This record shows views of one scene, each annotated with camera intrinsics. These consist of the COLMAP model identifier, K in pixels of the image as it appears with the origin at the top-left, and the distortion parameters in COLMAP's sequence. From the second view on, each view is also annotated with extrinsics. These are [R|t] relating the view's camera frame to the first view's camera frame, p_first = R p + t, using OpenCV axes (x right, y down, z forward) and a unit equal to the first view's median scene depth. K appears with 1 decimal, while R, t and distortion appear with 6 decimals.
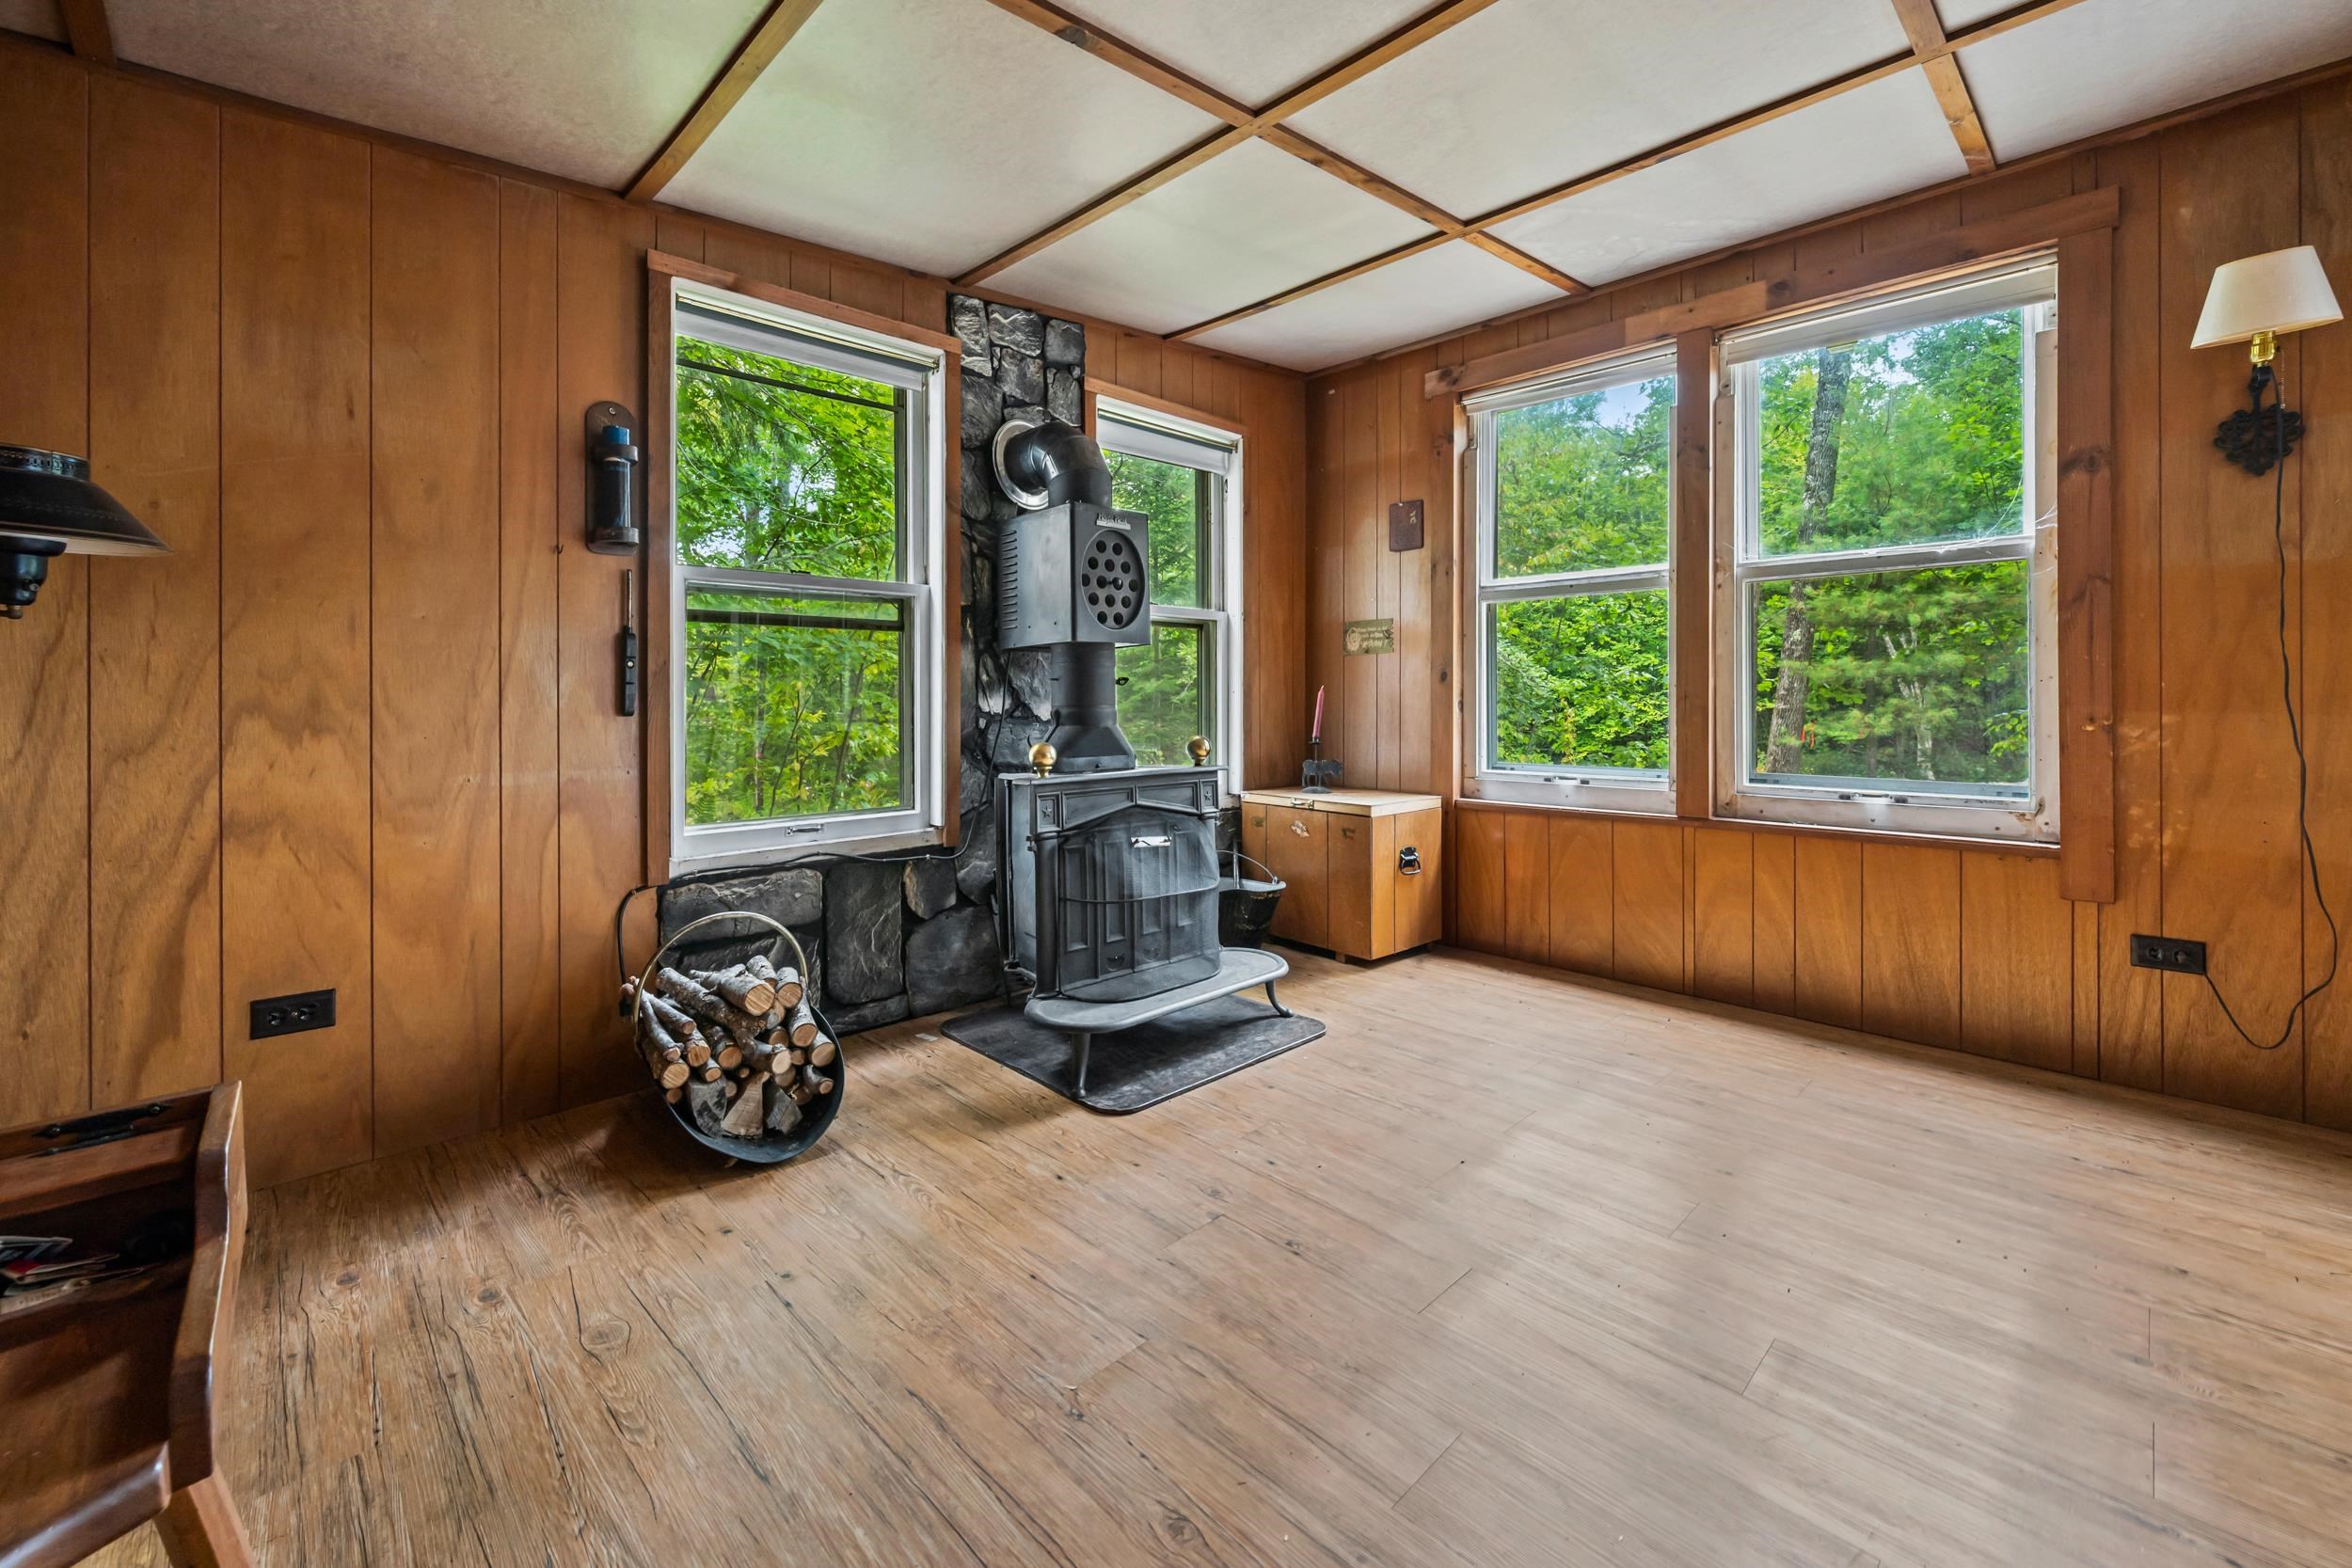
lens RADIAL K [[962.0, 0, 1182.2], [0, 962.0, 698.0], [0, 0, 1]] dist [-0.000218, -0.000022]
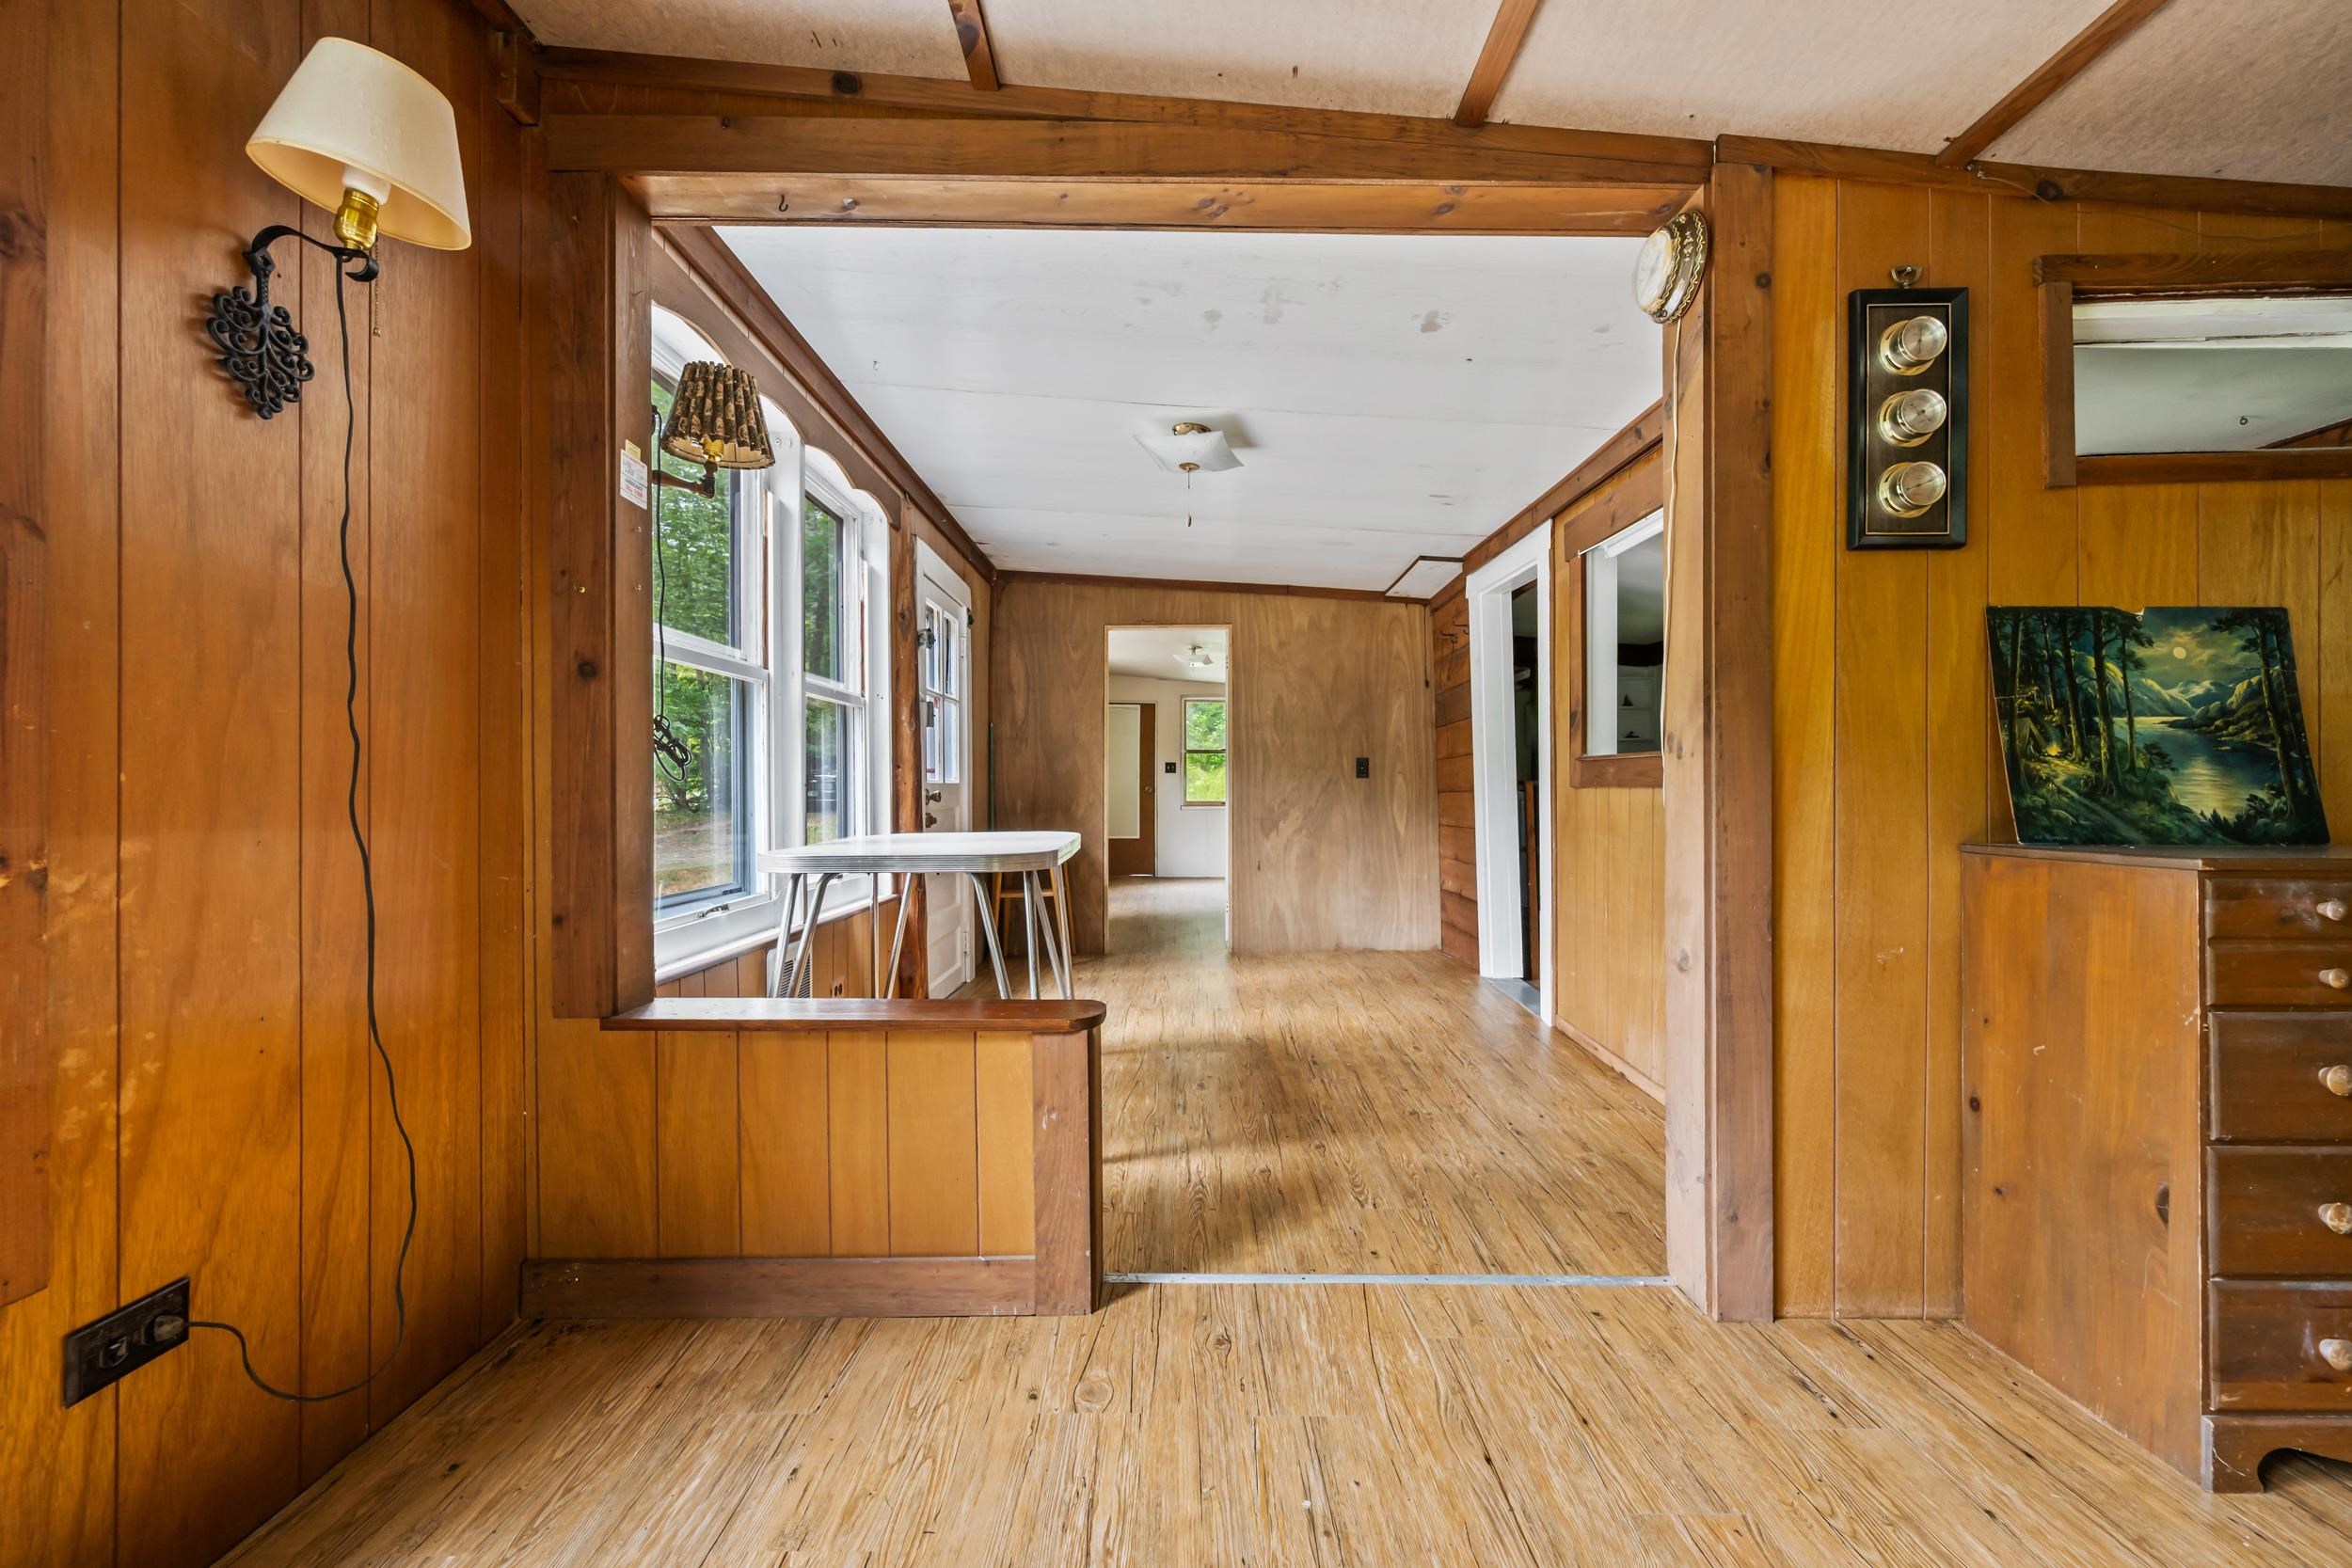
lens RADIAL K [[930.2, 0, 1176.0], [0, 930.2, 784.0], [0, 0, 1]] dist [-0.000801, -0.000247]
pose [[-0.708477, 0.004936, 0.705716, 0.292024], [-0.002310, 0.999954, -0.009313, -0.007237], [-0.705730, -0.008228, -0.708433, 0.868531]]
